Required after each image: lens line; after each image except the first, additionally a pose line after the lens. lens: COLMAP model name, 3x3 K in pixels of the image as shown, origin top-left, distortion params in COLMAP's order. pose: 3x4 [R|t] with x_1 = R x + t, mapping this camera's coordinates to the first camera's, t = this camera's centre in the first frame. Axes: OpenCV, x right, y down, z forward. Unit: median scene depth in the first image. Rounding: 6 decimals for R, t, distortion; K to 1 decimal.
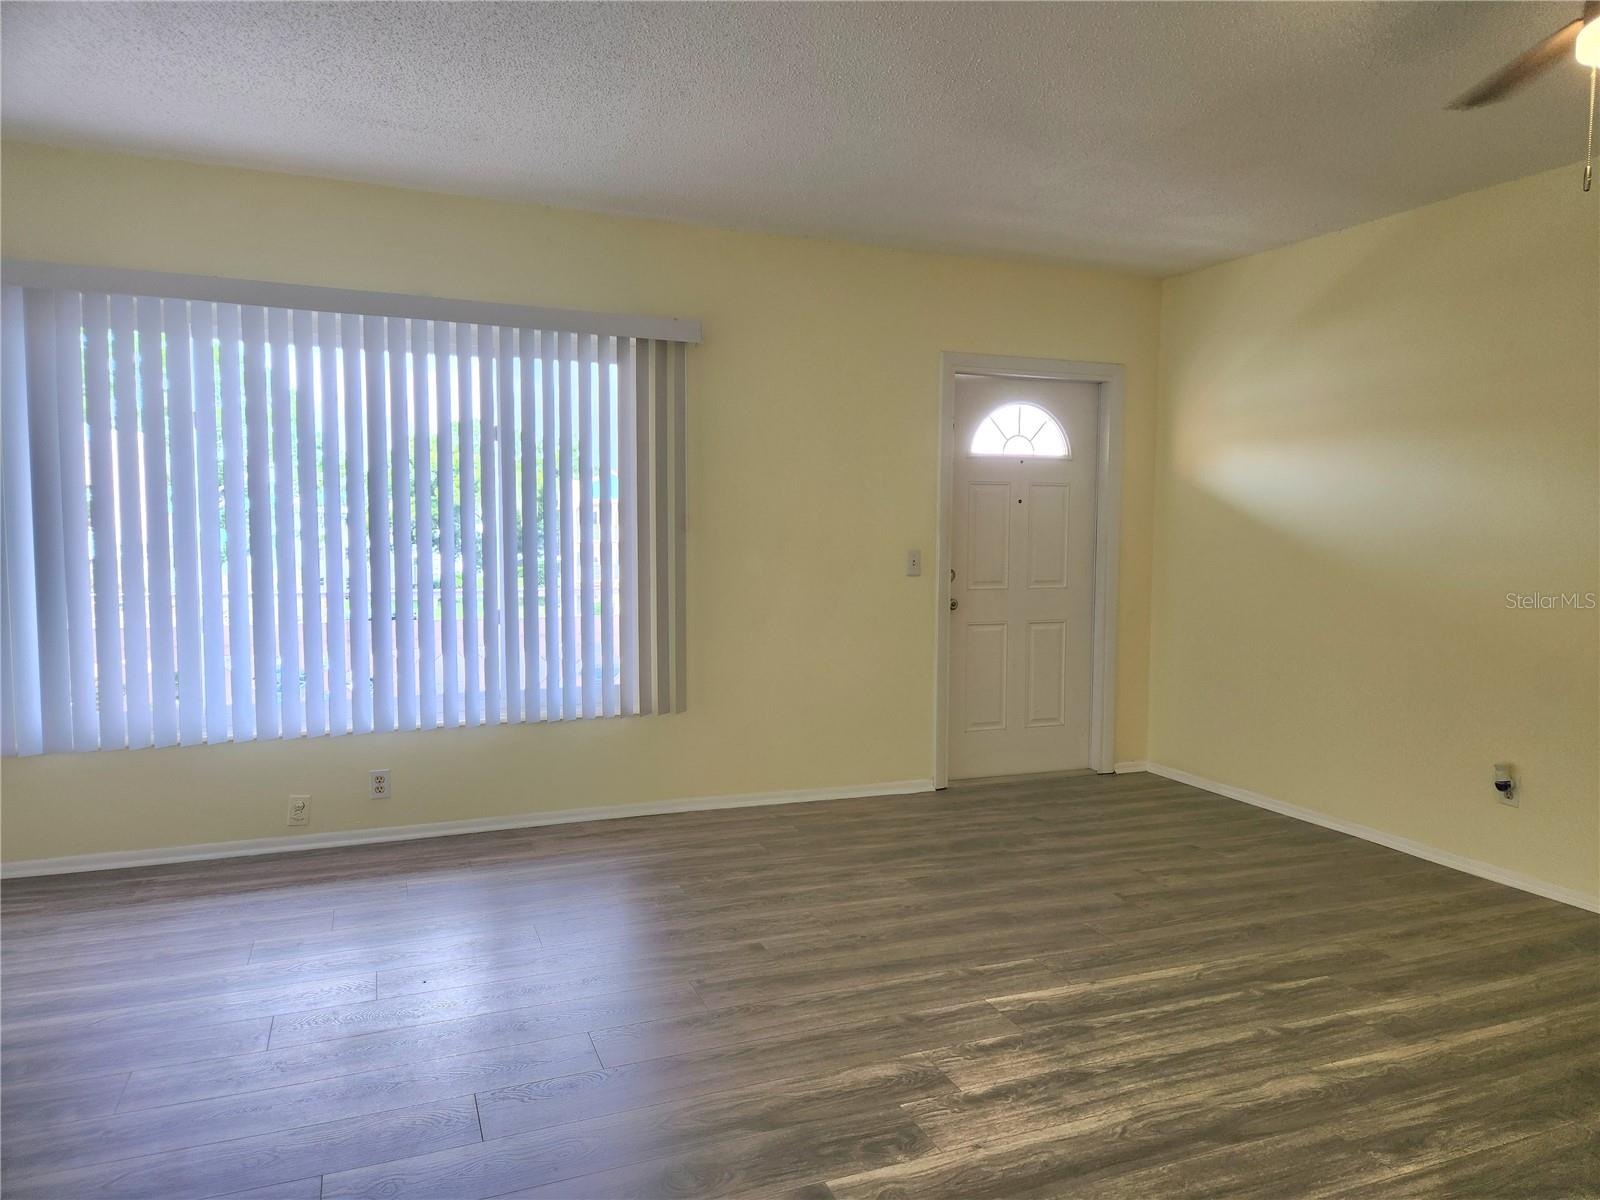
lens RADIAL K [[1049.8, 0, 805.6], [0, 1049.8, 597.0], [0, 0, 1]] dist [0.080386, -0.070879]
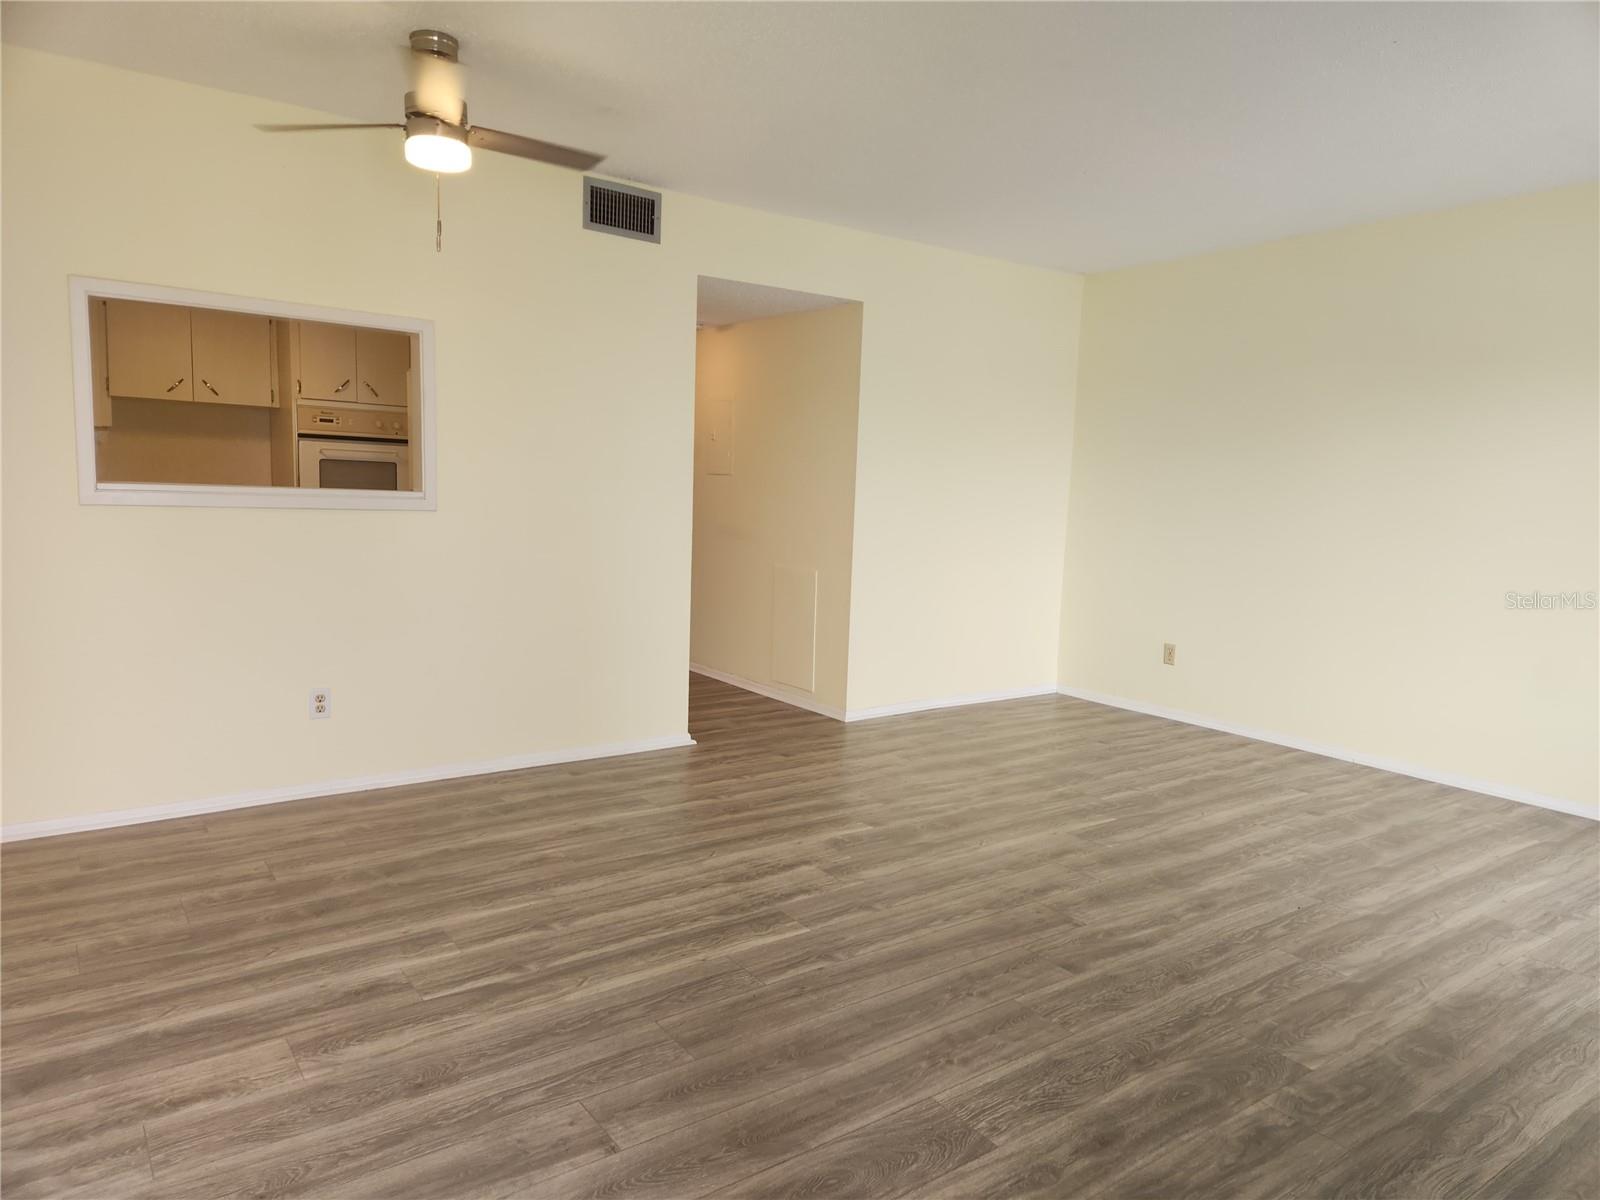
lens RADIAL K [[1049.8, 0, 805.6], [0, 1049.8, 597.0], [0, 0, 1]] dist [0.080386, -0.070879]
pose [[-0.968788, -0.015054, -0.247433, 0.429109], [-0.060086, 0.982649, 0.175474, -0.126123], [0.240498, 0.184864, -0.952883, 1.897294]]
